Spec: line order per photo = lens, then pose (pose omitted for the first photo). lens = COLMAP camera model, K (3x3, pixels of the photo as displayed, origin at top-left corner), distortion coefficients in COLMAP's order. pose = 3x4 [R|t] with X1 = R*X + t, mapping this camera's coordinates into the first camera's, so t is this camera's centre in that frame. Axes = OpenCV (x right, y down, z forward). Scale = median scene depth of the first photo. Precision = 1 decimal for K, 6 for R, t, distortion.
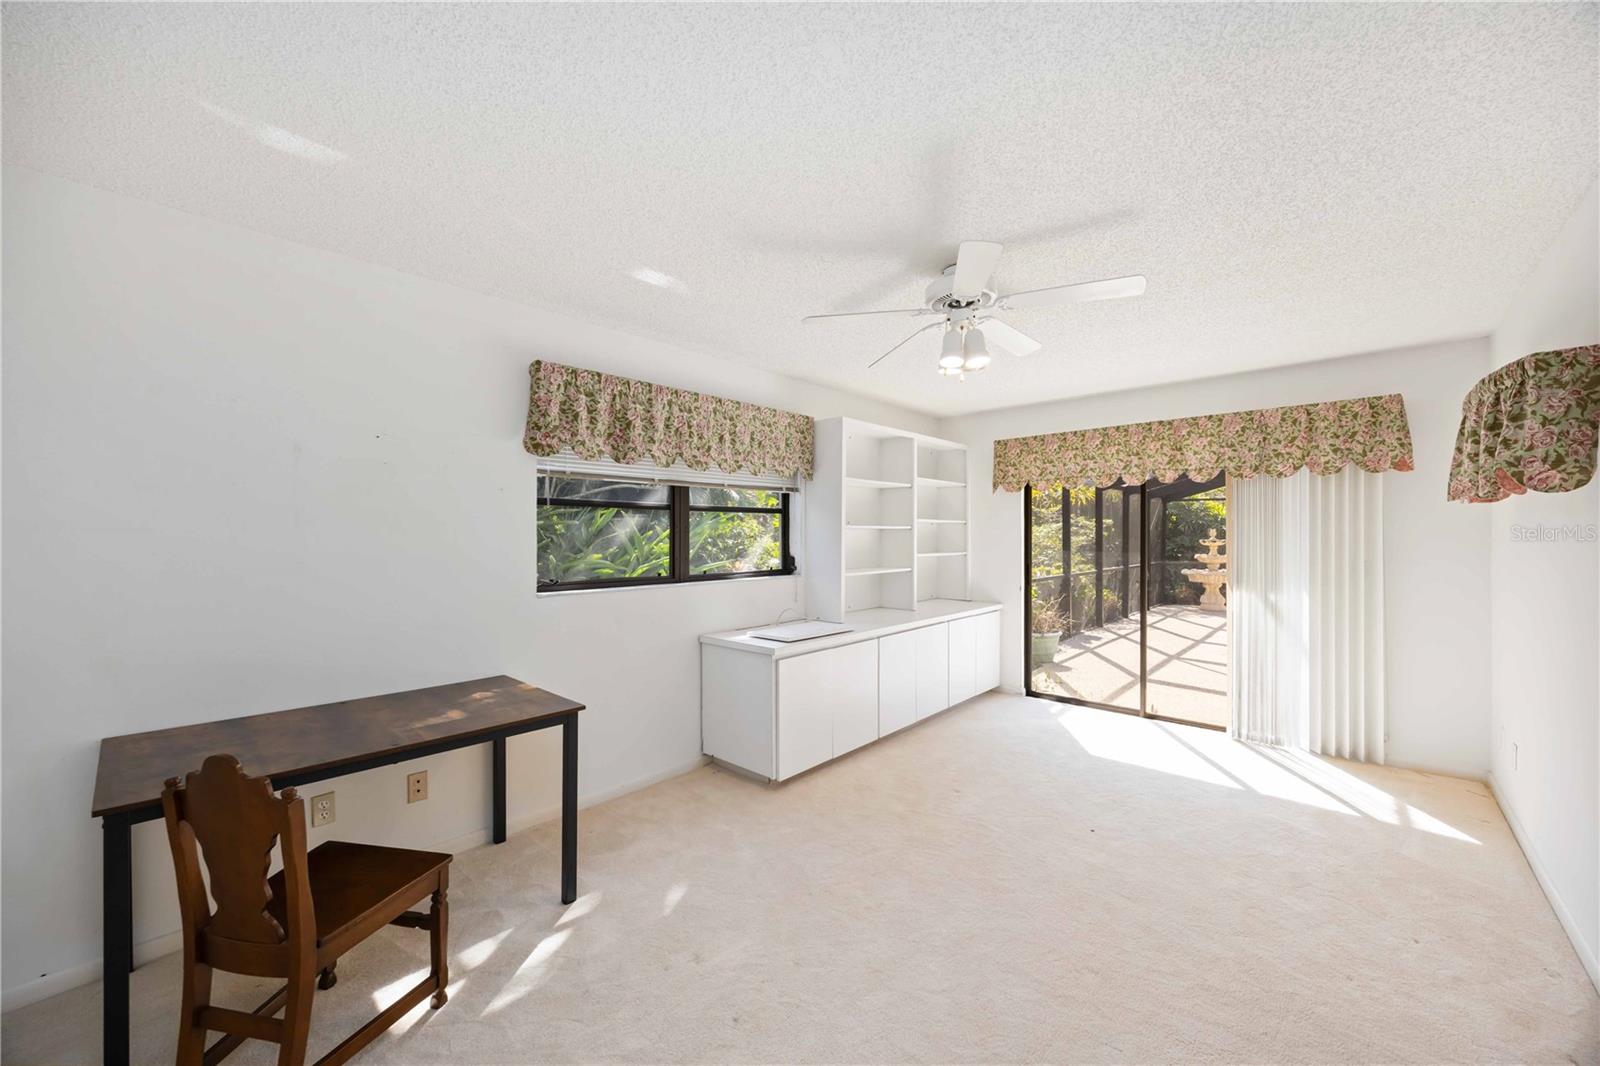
lens RADIAL K [[615.6, 0, 794.7], [0, 615.6, 530.2], [0, 0, 1]] dist [-0.002759, 0.000316]
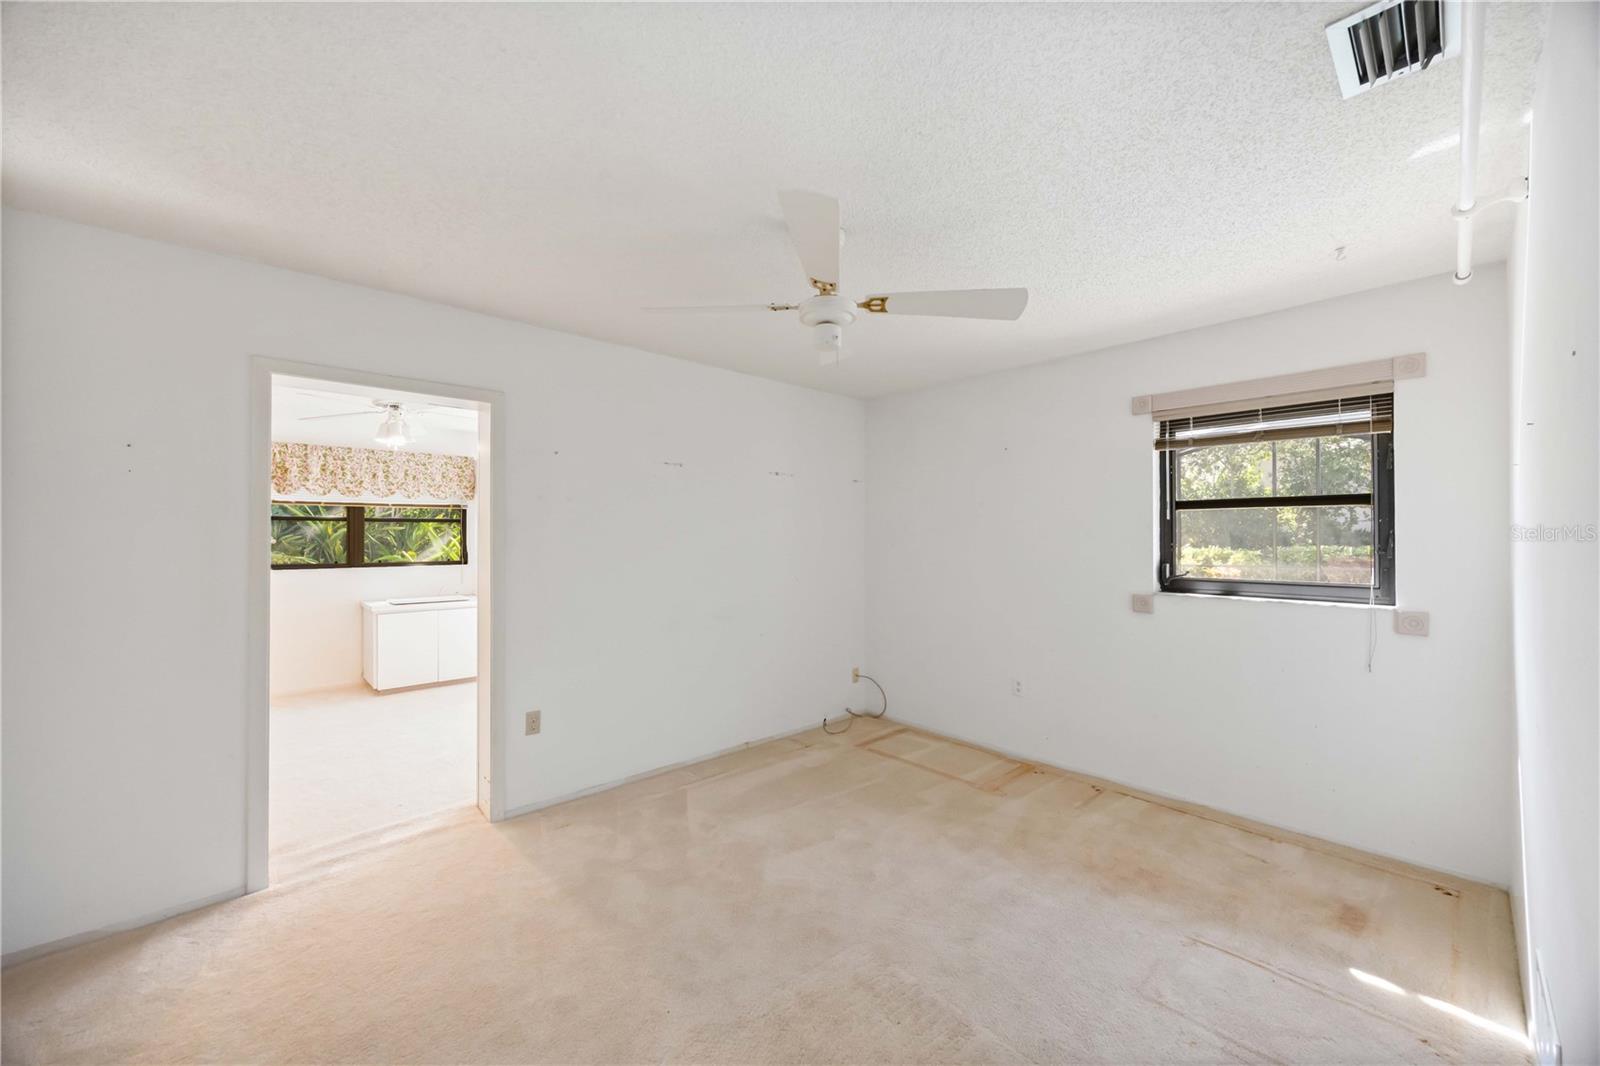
lens RADIAL K [[615.6, 0, 806.6], [0, 615.6, 532.8], [0, 0, 1]] dist [-0.002759, 0.000316]
pose [[0.994186, -0.000601, -0.107673, 1.127992], [0.000521, 1.000000, -0.000772, -0.001377], [0.107673, 0.000712, 0.994186, -0.428570]]
